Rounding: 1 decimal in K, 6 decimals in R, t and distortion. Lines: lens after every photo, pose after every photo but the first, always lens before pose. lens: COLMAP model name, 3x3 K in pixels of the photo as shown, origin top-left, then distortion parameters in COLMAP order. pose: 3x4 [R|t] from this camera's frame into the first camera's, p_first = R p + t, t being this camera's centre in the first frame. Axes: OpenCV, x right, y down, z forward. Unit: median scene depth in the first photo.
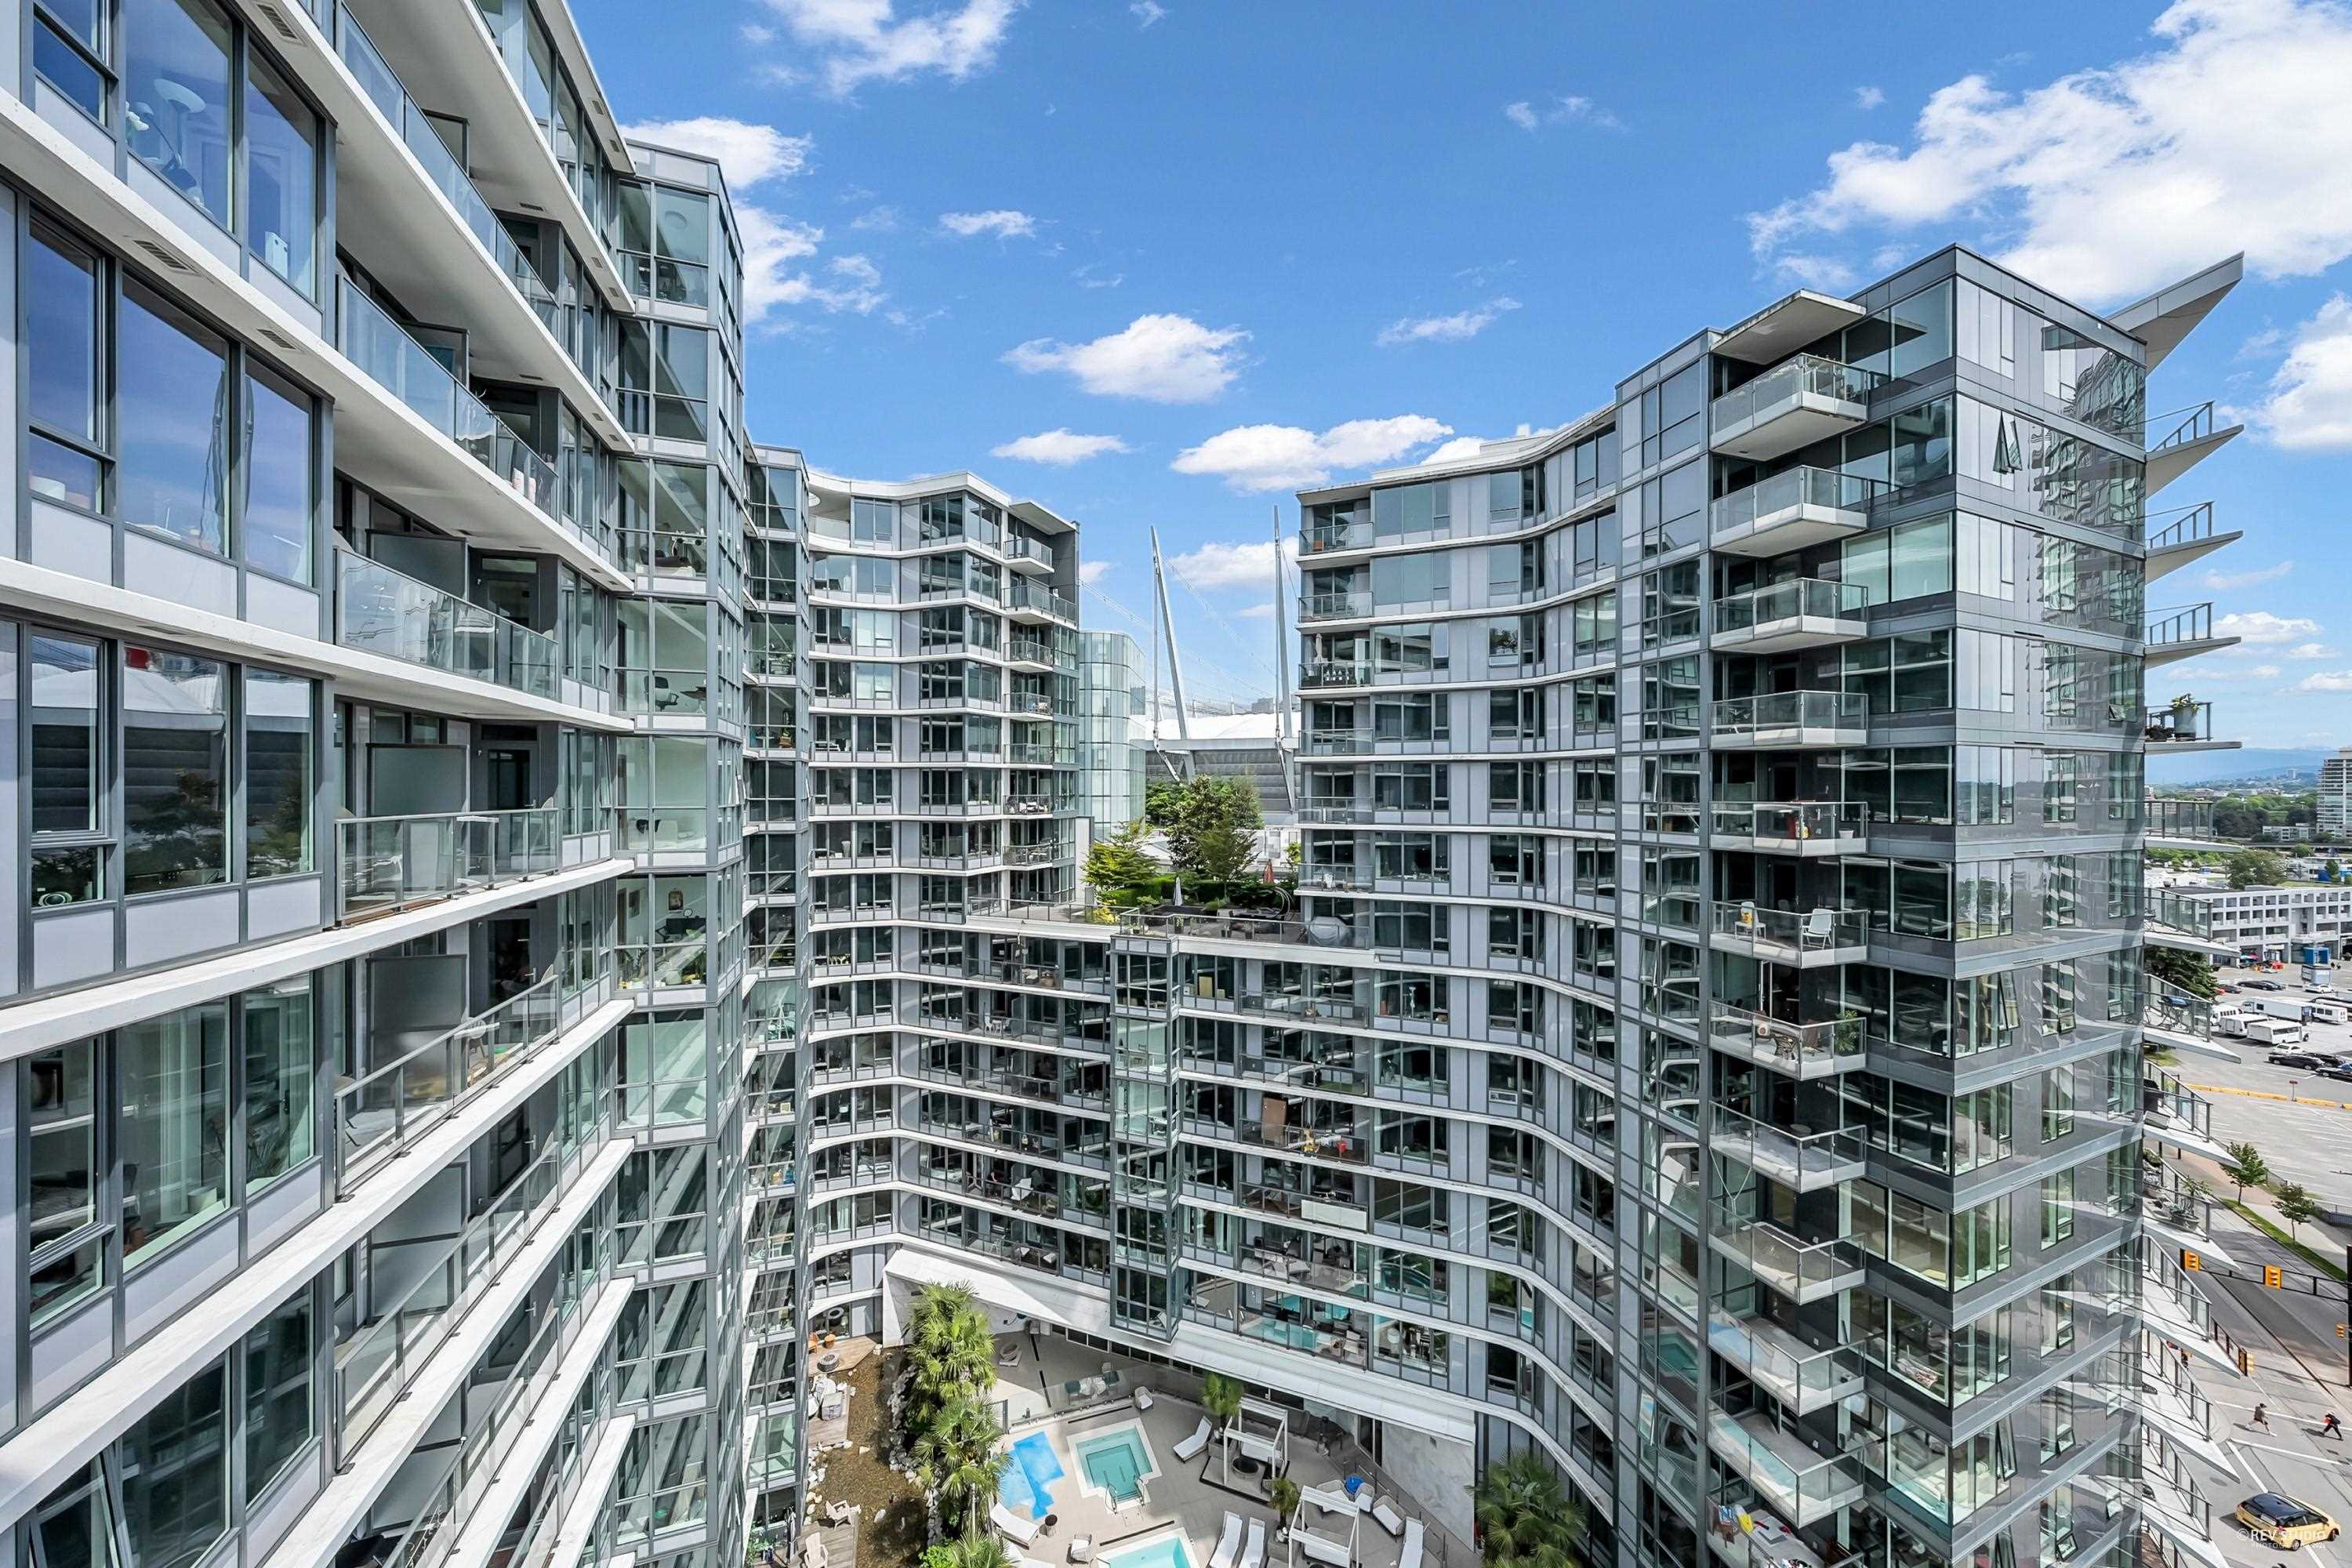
lens RADIAL K [[801.9, 0, 1172.9], [0, 801.9, 791.1], [0, 0, 1]] dist [-0.001209, 0.000057]
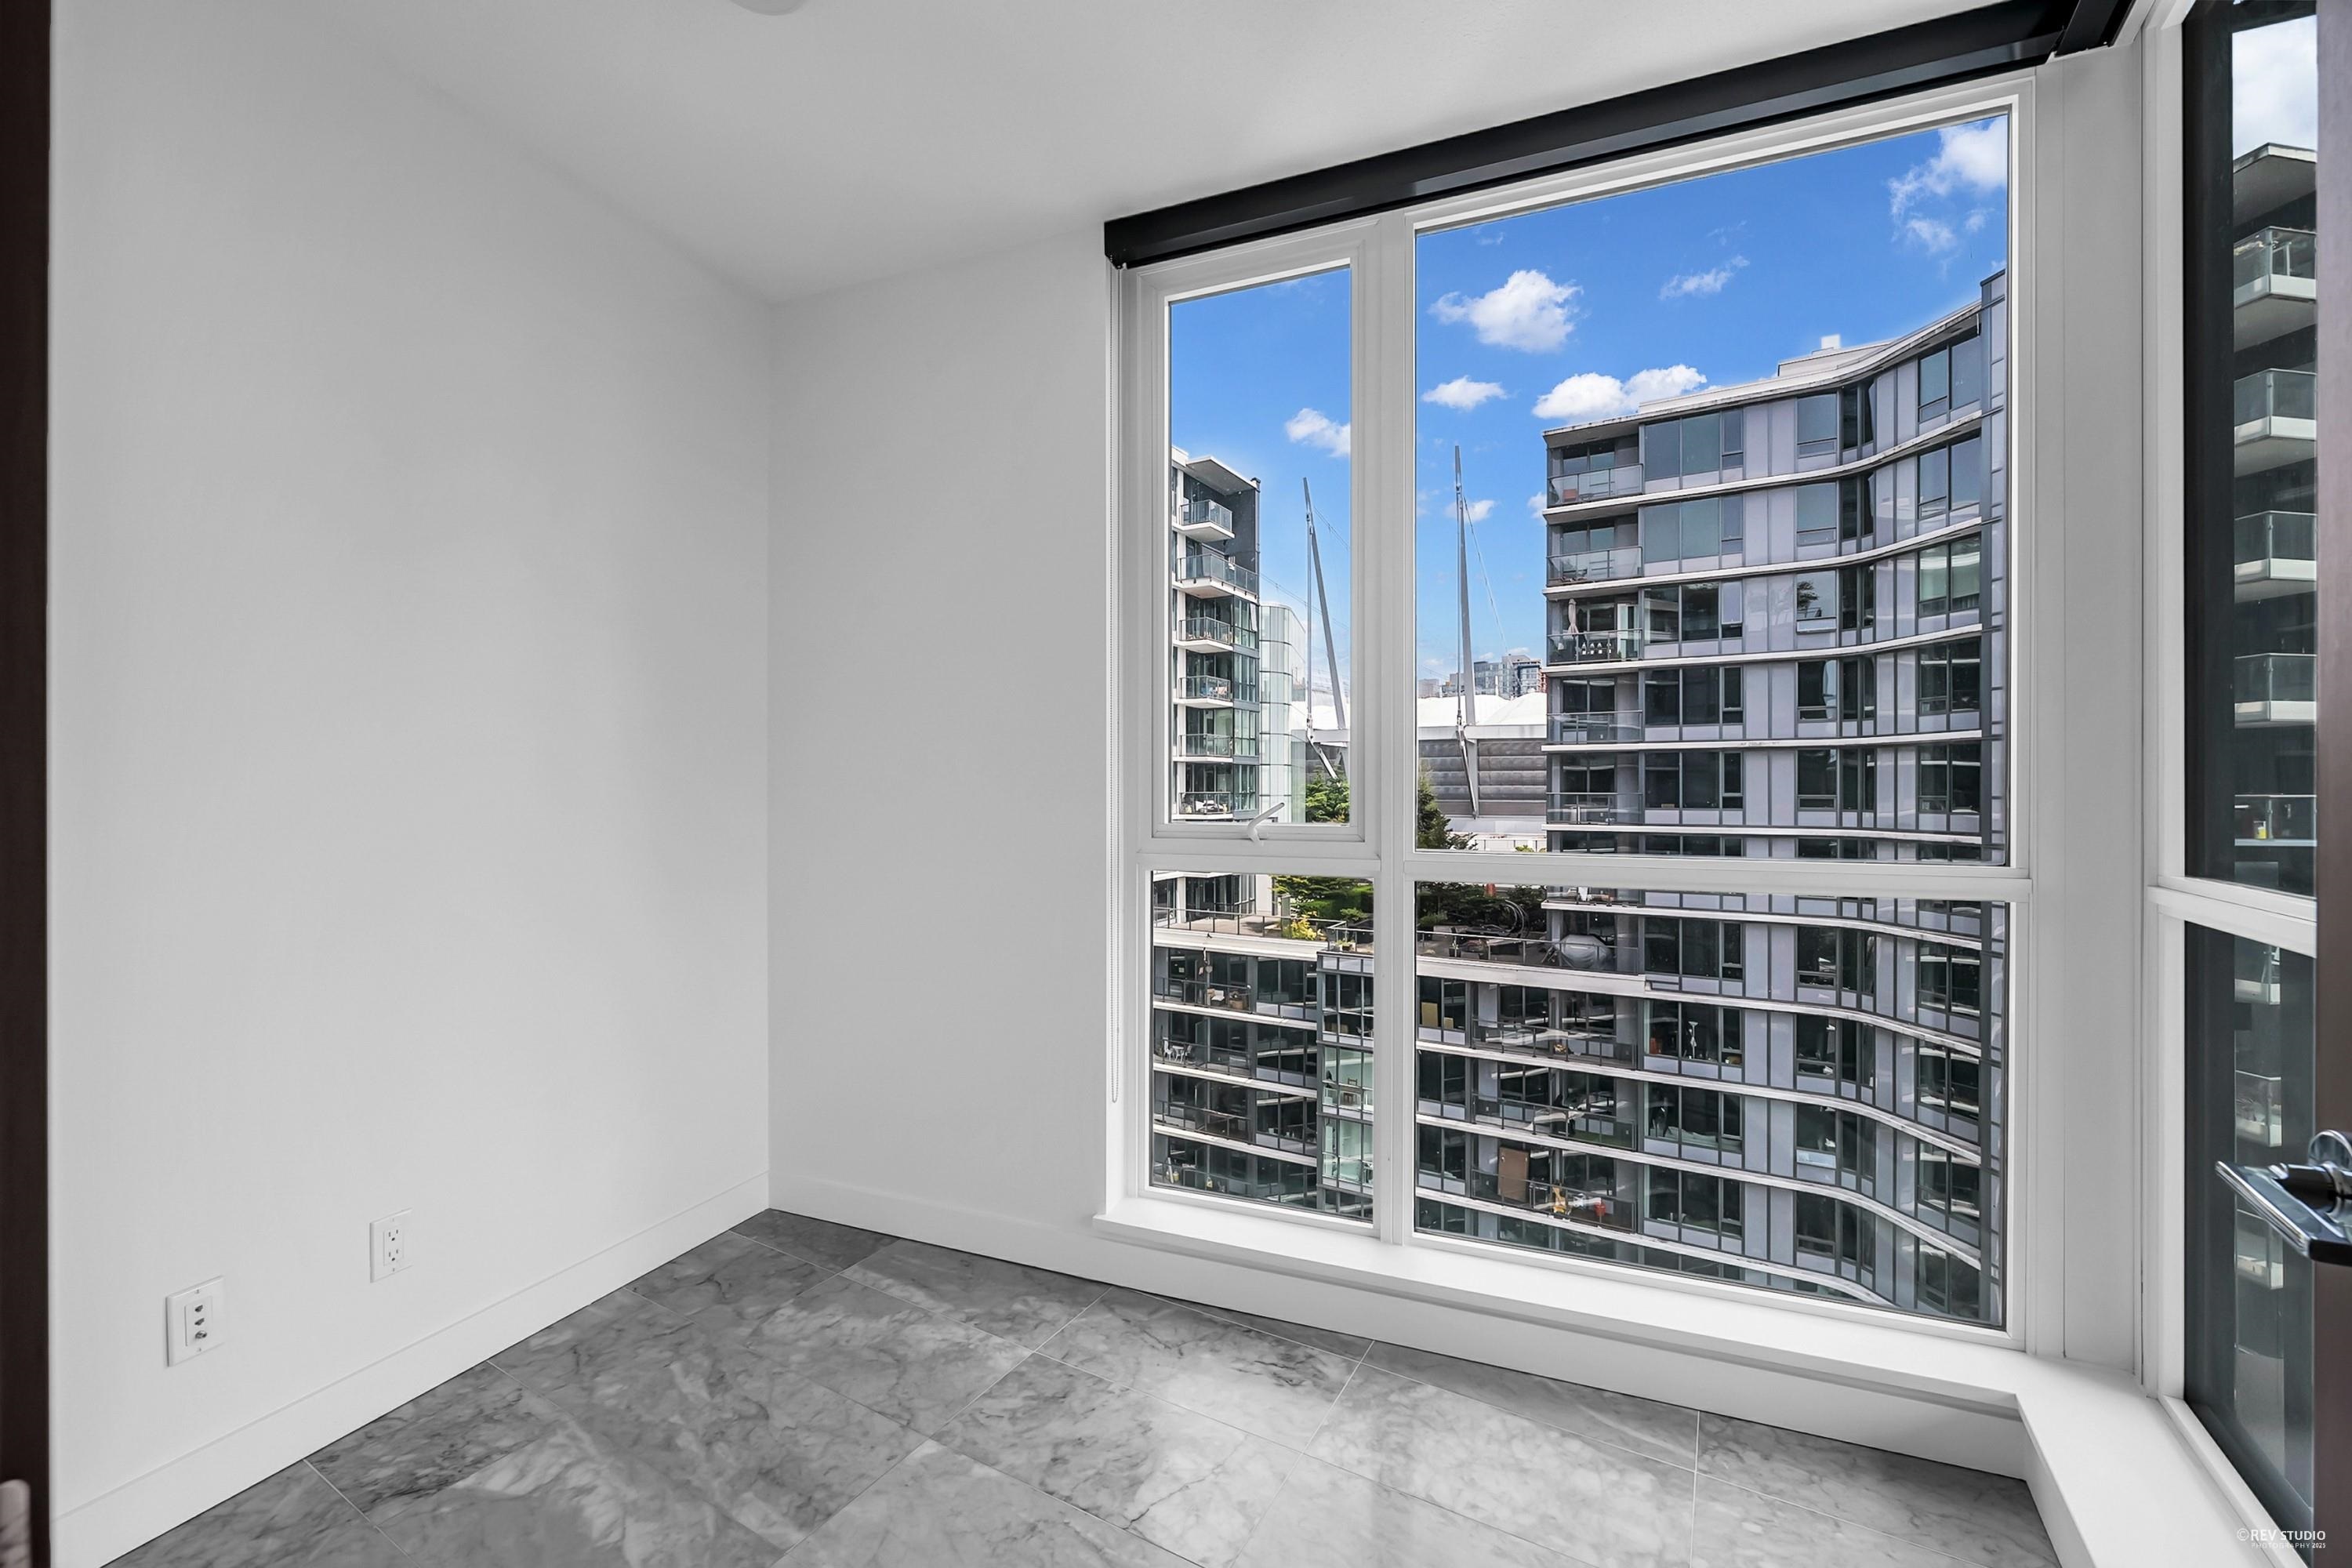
lens RADIAL K [[940.8, 0, 1180.3], [0, 940.8, 790.6], [0, 0, 1]] dist [-0.002241, -0.000150]
pose [[0.990576, -0.000963, -0.136959, -0.093554], [0.000840, 0.999999, -0.000952, 0.005528], [0.136960, 0.000828, 0.990576, -0.037474]]
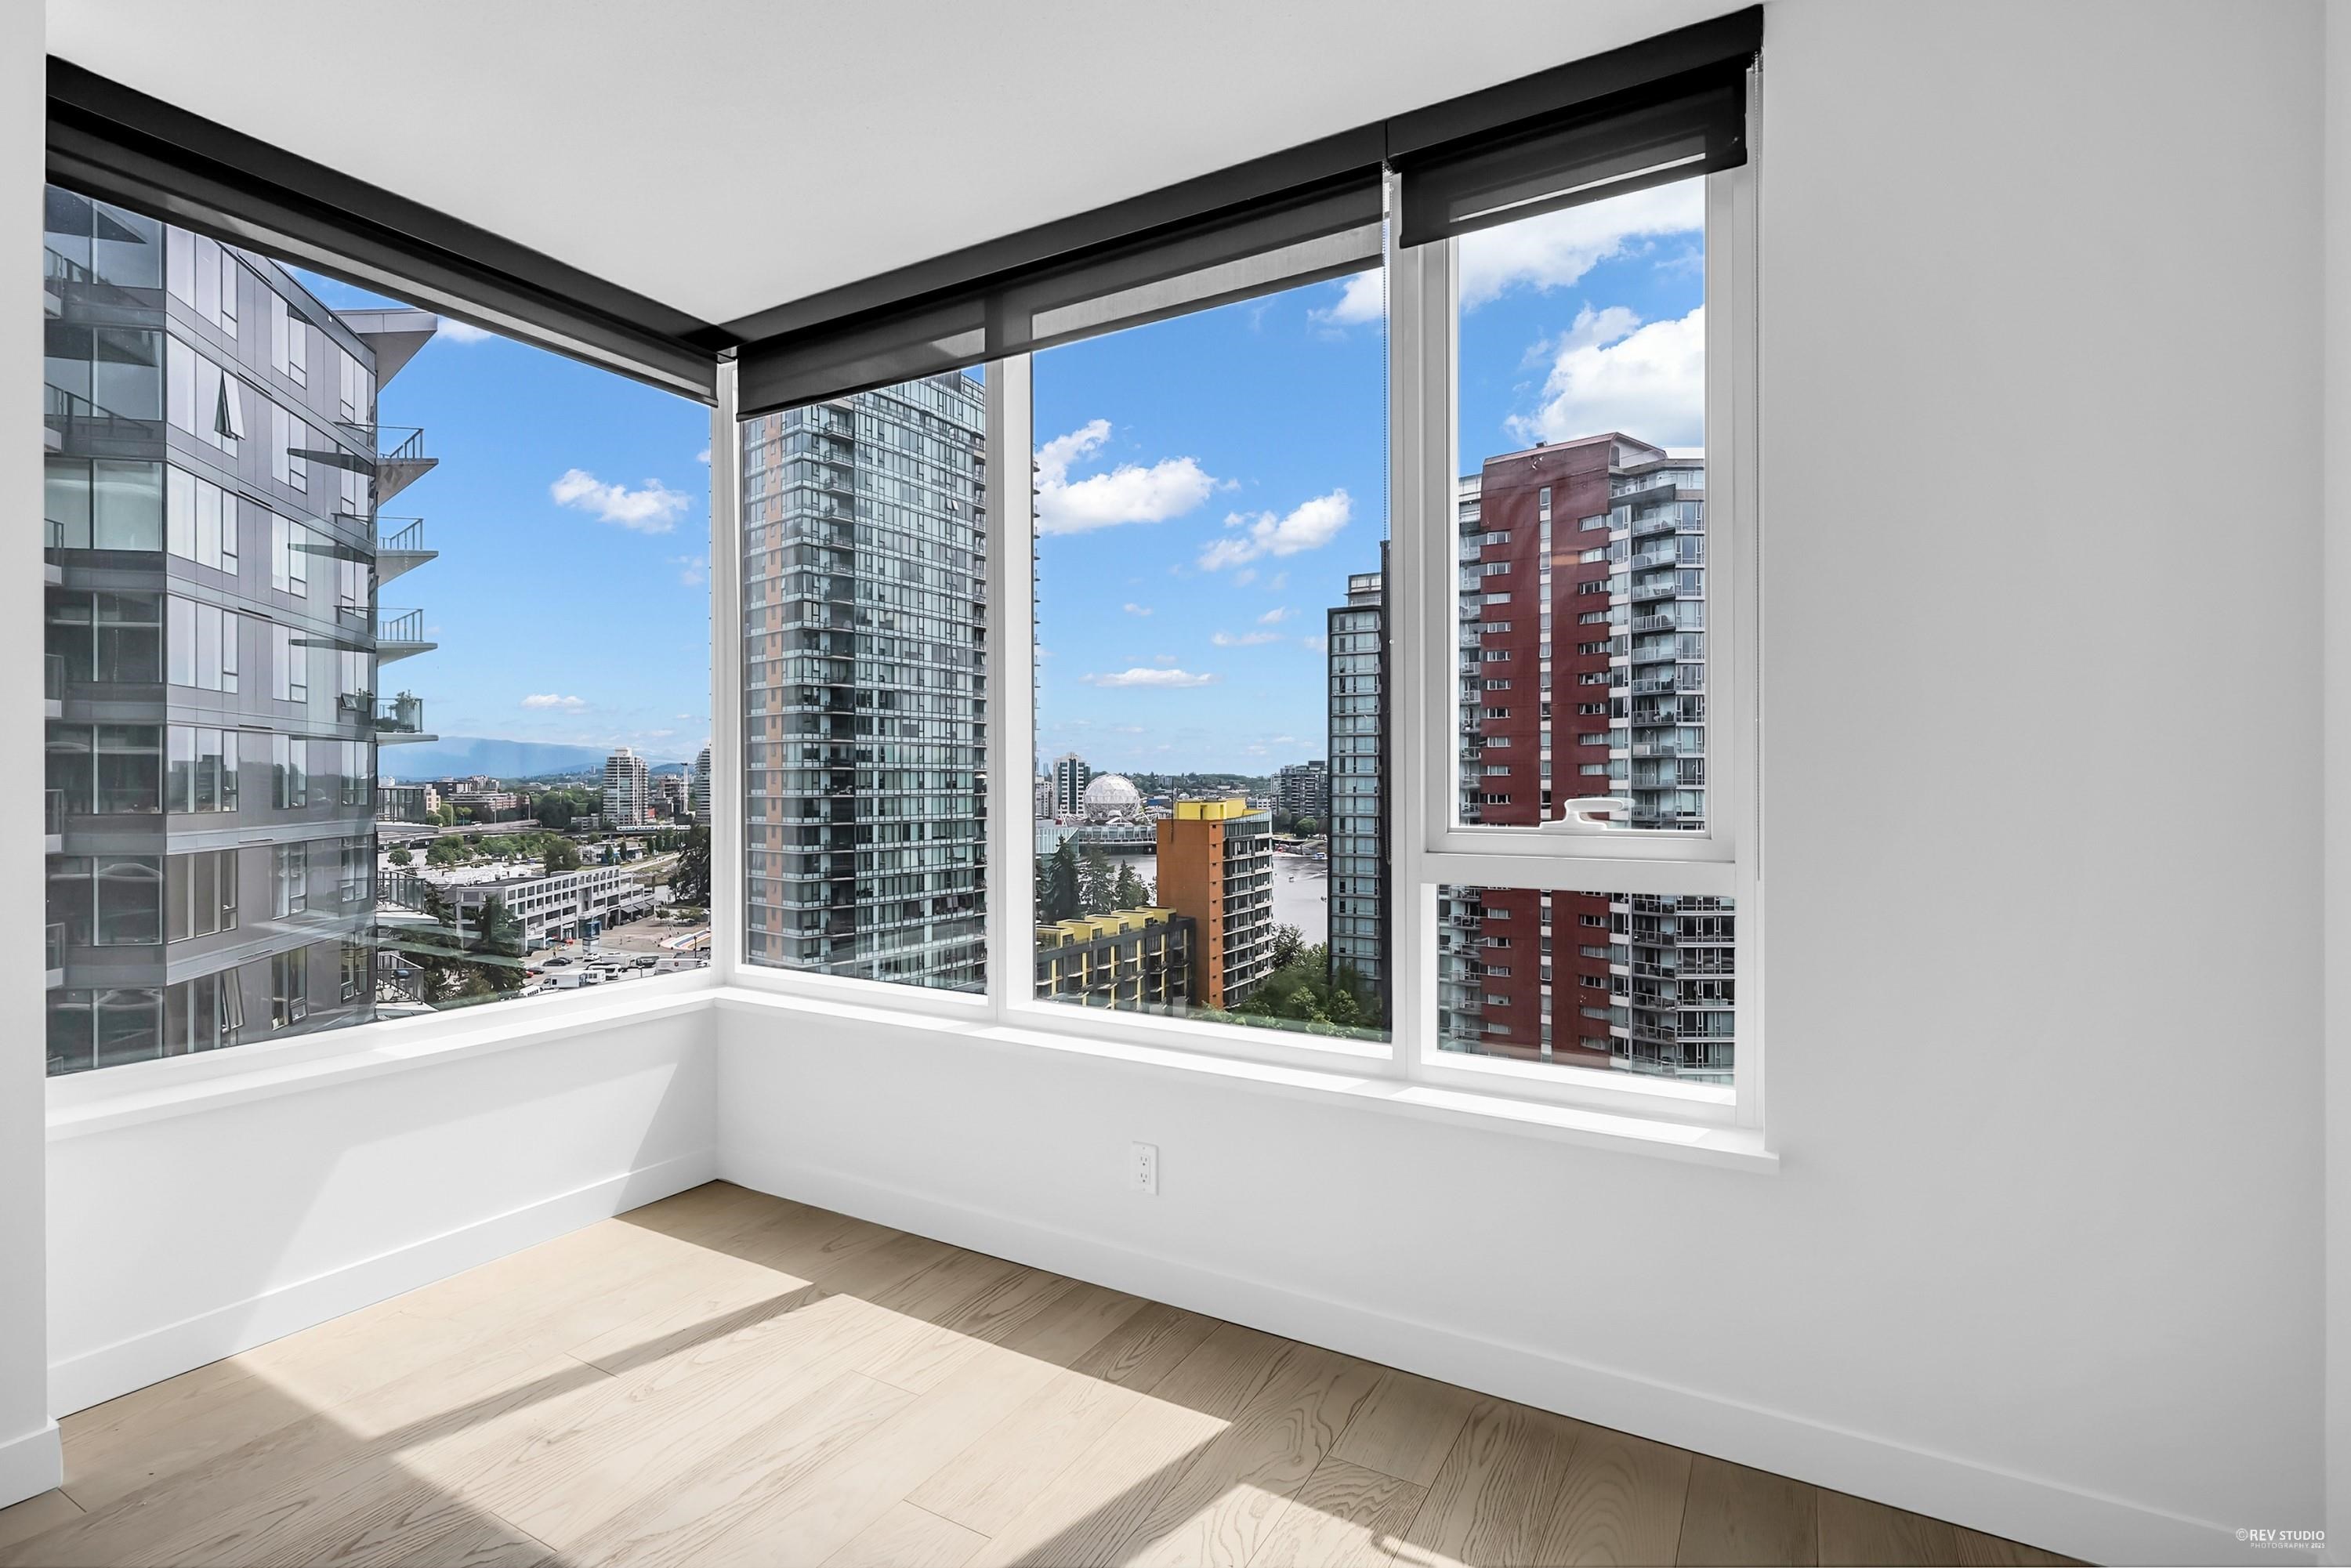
lens RADIAL K [[1098.1, 0, 1172.6], [0, 1098.1, 783.8], [0, 0, 1]] dist [0.002664, 0.000022]
pose [[0.135253, -0.000835, 0.990811, -0.051936], [0.003270, 0.999995, 0.000396, 0.006743], [-0.990806, 0.003186, 0.135255, -0.161423]]
